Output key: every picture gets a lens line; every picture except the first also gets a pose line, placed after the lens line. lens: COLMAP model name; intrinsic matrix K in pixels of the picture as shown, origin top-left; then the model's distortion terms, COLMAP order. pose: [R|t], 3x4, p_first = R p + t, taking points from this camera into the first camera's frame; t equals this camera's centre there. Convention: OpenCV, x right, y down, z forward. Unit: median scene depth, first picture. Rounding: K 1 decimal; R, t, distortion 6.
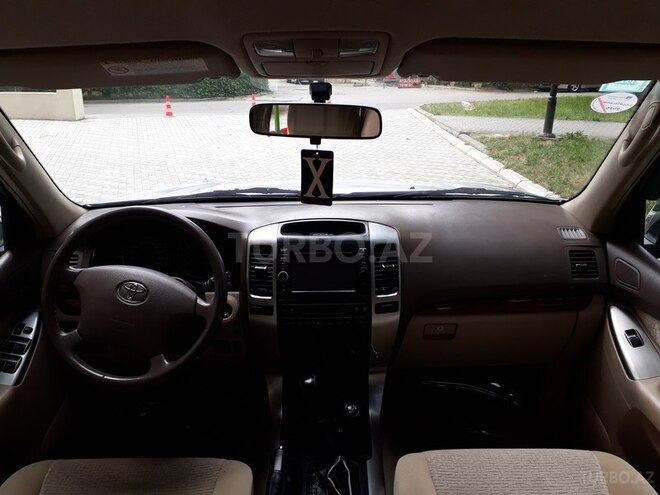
lens RADIAL K [[513.8, 0, 325.4], [0, 513.8, 237.5], [0, 0, 1]] dist [0.068604, -0.119804]
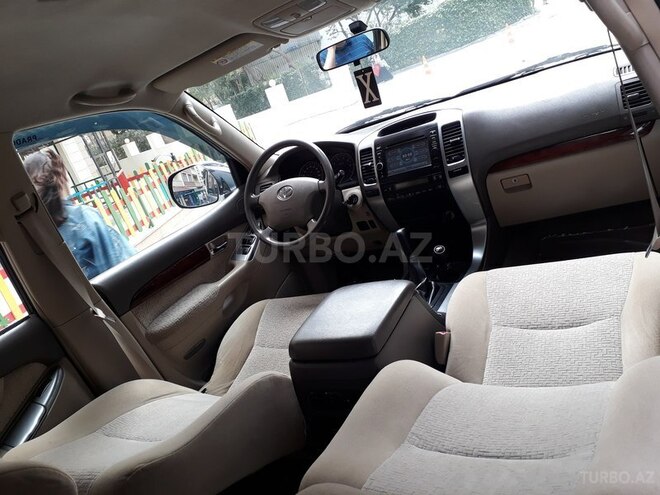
lens RADIAL K [[513.8, 0, 325.4], [0, 513.8, 237.5], [0, 0, 1]] dist [0.068604, -0.119804]
pose [[0.829847, -0.143590, -0.539198, 0.515154], [0.189601, 0.981389, 0.030456, 0.193810], [0.524790, -0.127506, 0.841628, -0.278923]]
